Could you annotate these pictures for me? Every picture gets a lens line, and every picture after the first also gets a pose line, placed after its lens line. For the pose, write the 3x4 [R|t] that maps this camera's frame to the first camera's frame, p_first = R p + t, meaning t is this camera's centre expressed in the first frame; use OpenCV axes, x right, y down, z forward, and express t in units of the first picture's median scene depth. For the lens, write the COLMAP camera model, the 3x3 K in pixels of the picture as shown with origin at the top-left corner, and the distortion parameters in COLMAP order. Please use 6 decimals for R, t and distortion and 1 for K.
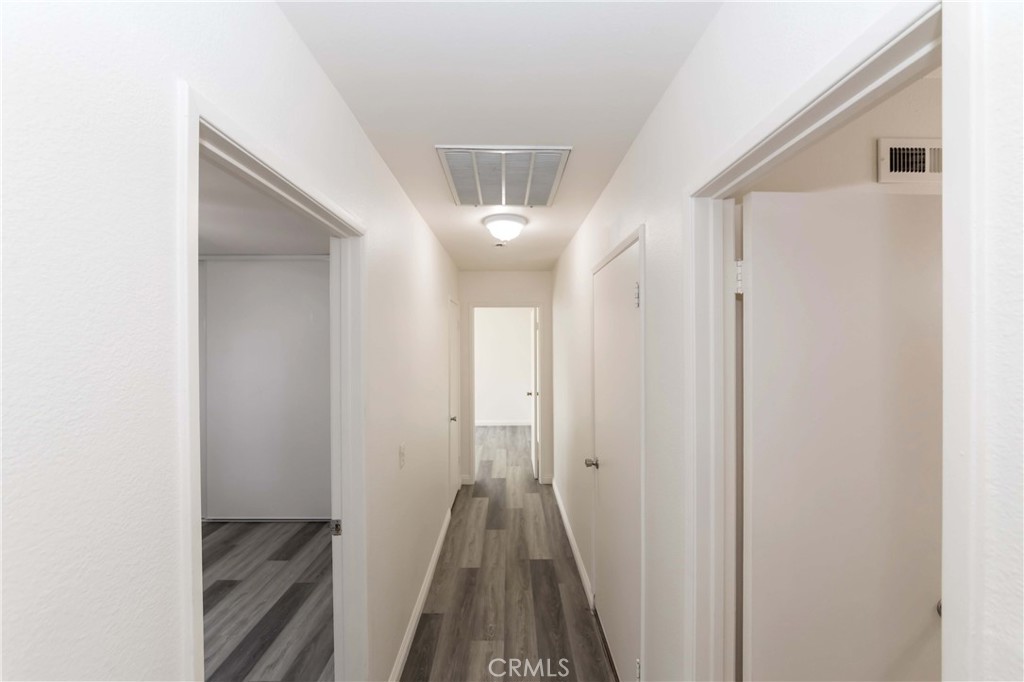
lens RADIAL K [[368.0, 0, 515.1], [0, 368.0, 341.7], [0, 0, 1]] dist [-0.000487, 0.001289]
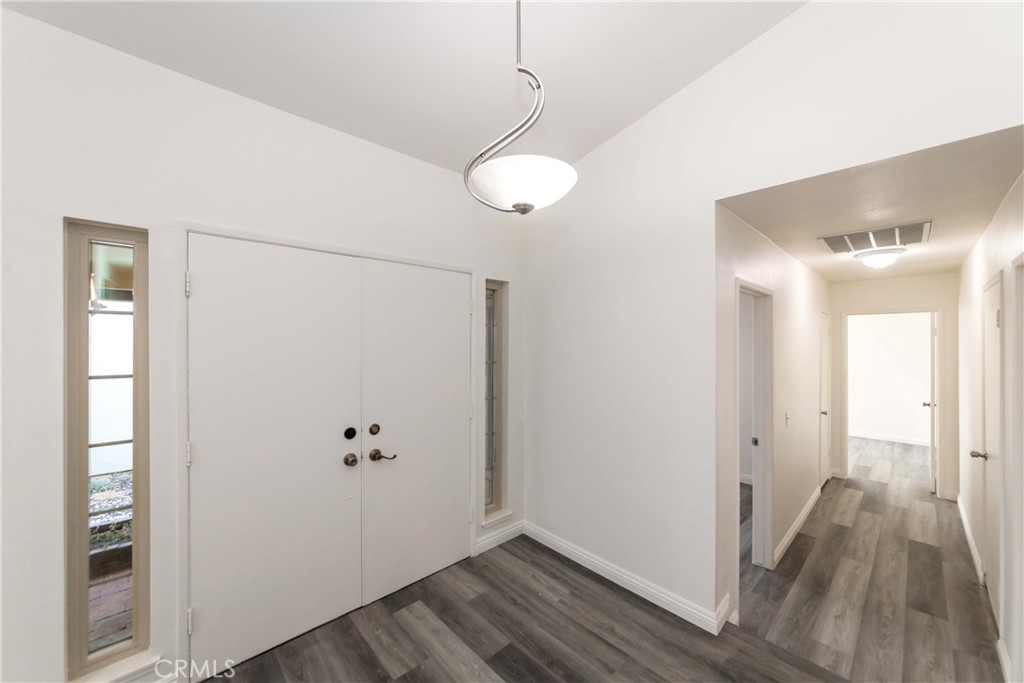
lens RADIAL K [[368.0, 0, 527.6], [0, 368.0, 346.0], [0, 0, 1]] dist [-0.000487, 0.001289]
pose [[0.674024, 0.005848, -0.738686, 0.066267], [-0.004562, 0.999983, 0.003753, -0.005629], [0.738695, 0.000840, 0.674039, -0.518449]]
